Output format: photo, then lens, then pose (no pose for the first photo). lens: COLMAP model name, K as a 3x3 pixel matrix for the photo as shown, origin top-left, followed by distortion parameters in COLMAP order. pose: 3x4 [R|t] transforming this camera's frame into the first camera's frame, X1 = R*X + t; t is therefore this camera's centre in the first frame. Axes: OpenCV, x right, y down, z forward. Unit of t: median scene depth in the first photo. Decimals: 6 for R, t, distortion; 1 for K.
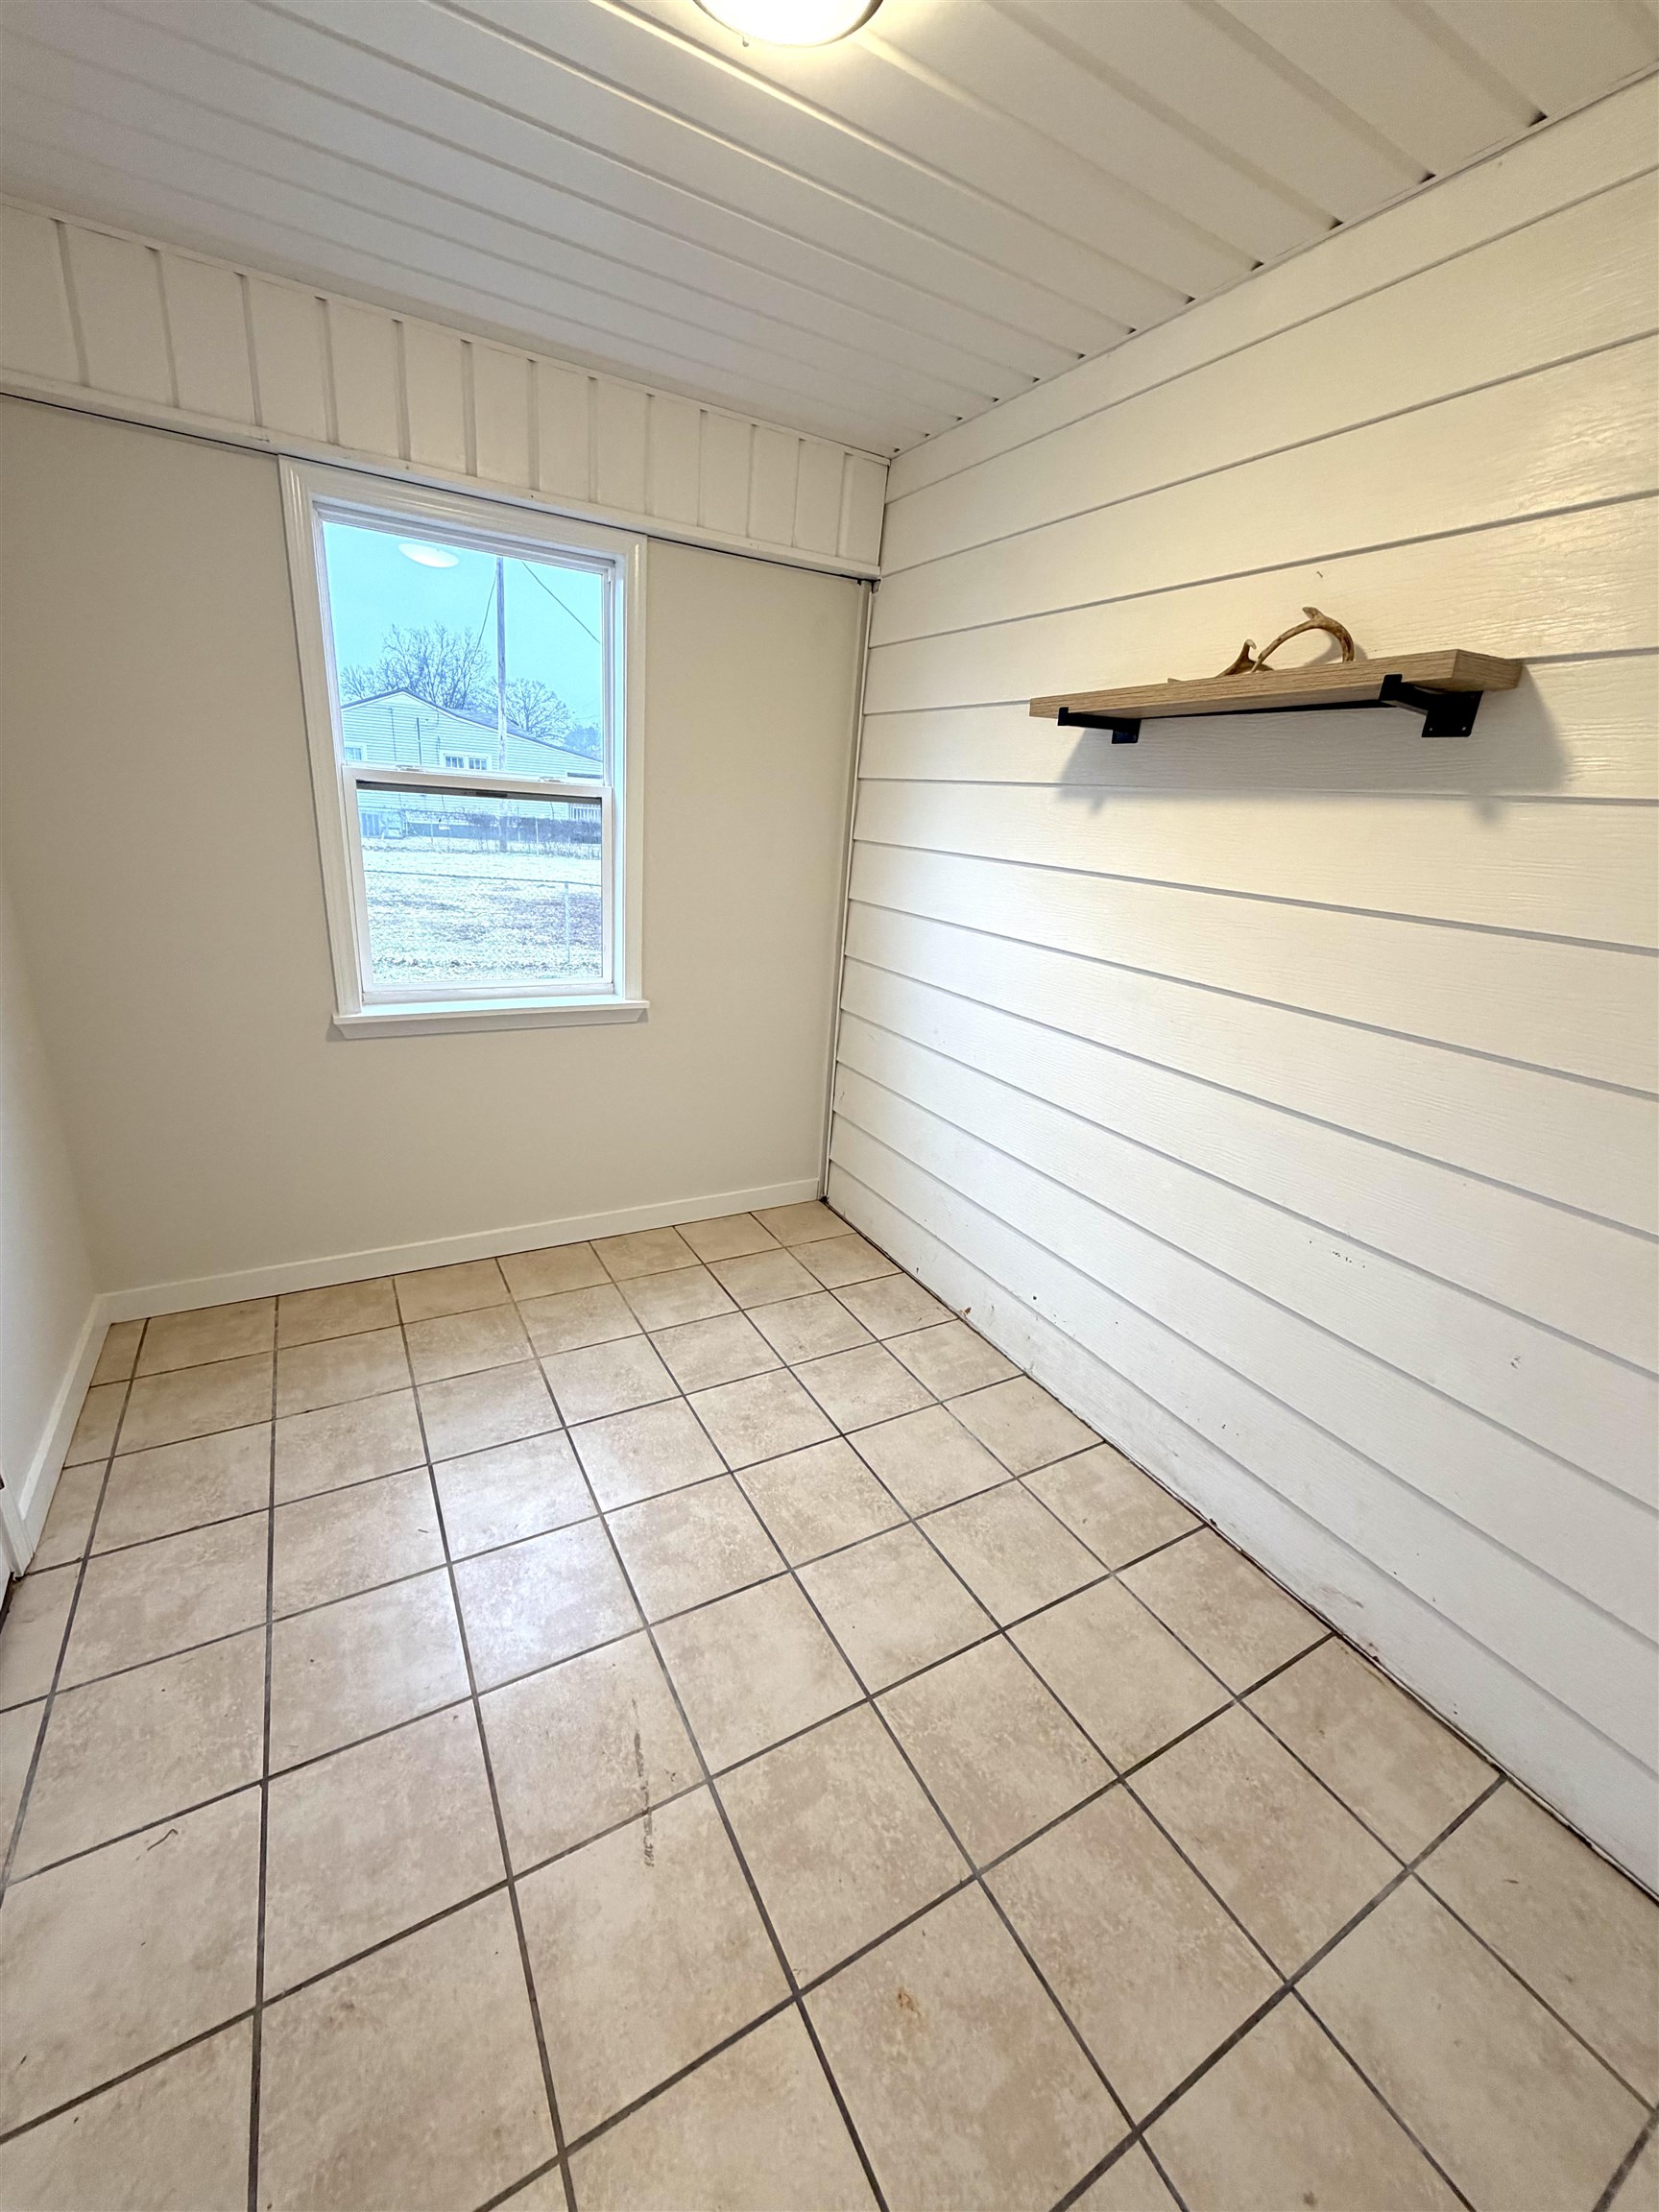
lens RADIAL K [[880.4, 0, 828.3], [0, 880.4, 1098.7], [0, 0, 1]] dist [0.000054, -0.000113]
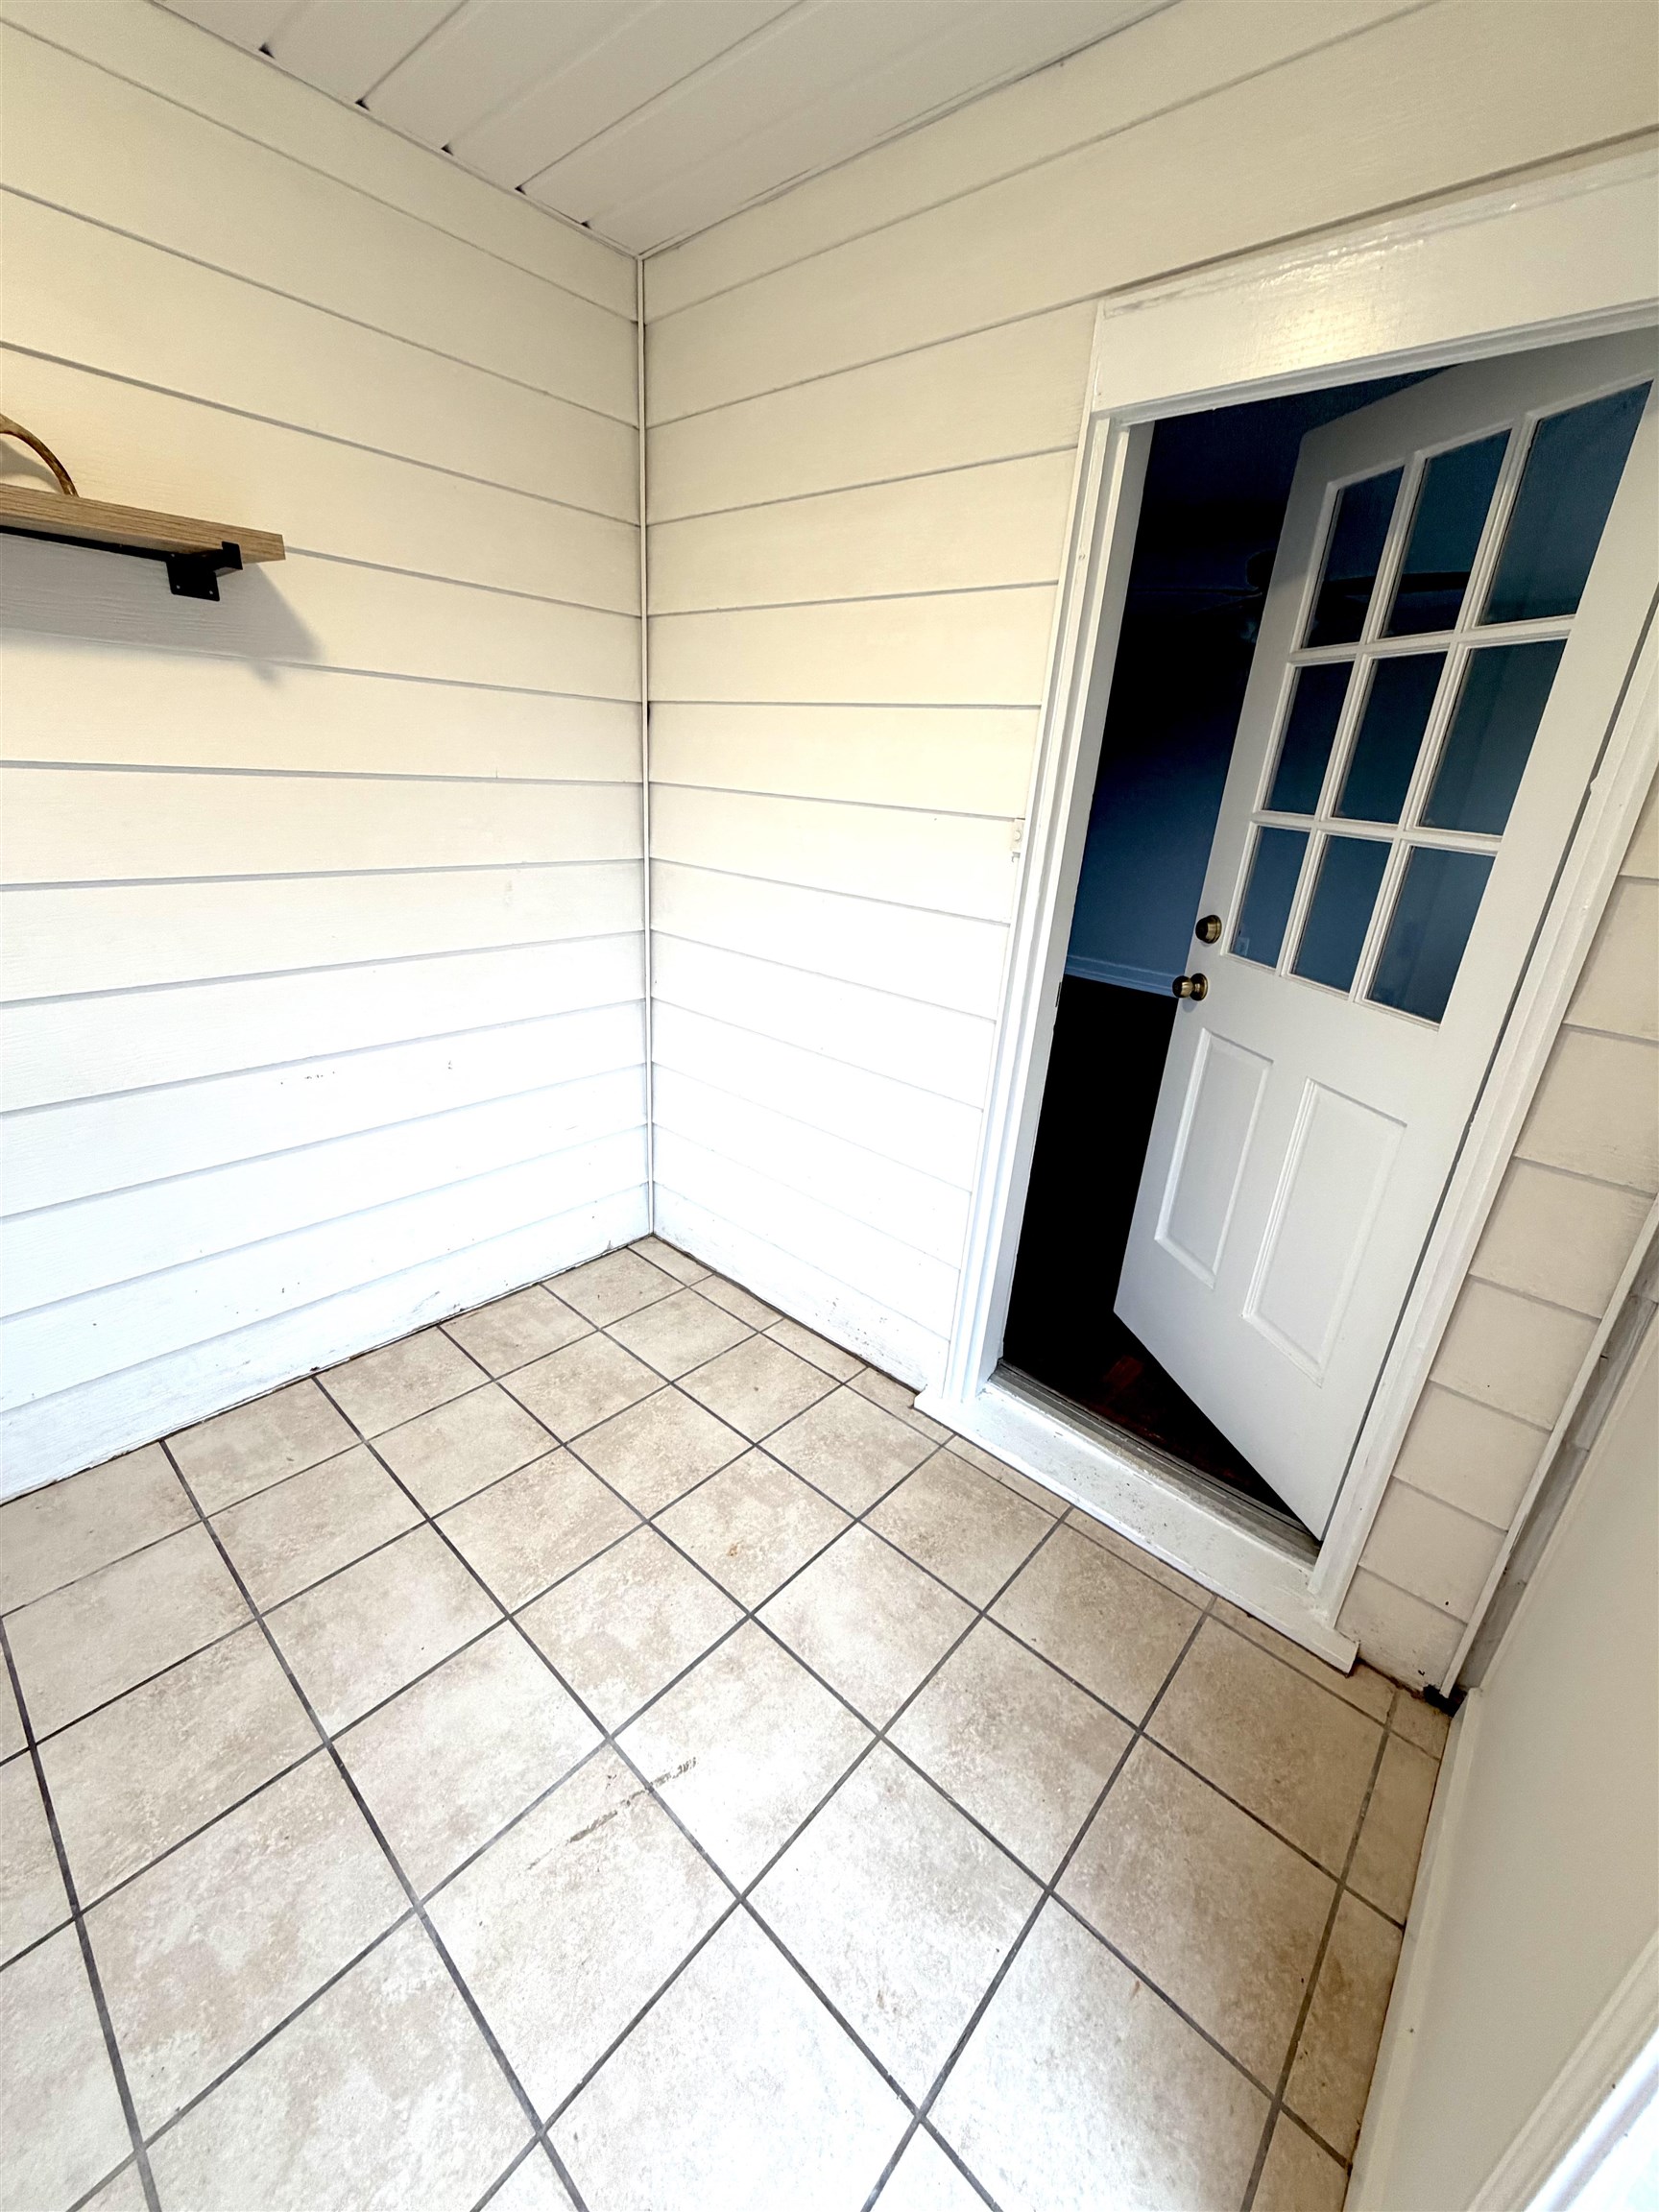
lens RADIAL K [[880.4, 0, 828.3], [0, 880.4, 1098.7], [0, 0, 1]] dist [0.000054, -0.000113]
pose [[-0.309562, -0.422855, 0.851684, -0.736137], [0.221063, 0.839135, 0.496974, -0.262376], [-0.924826, 0.342120, -0.166287, 0.677868]]
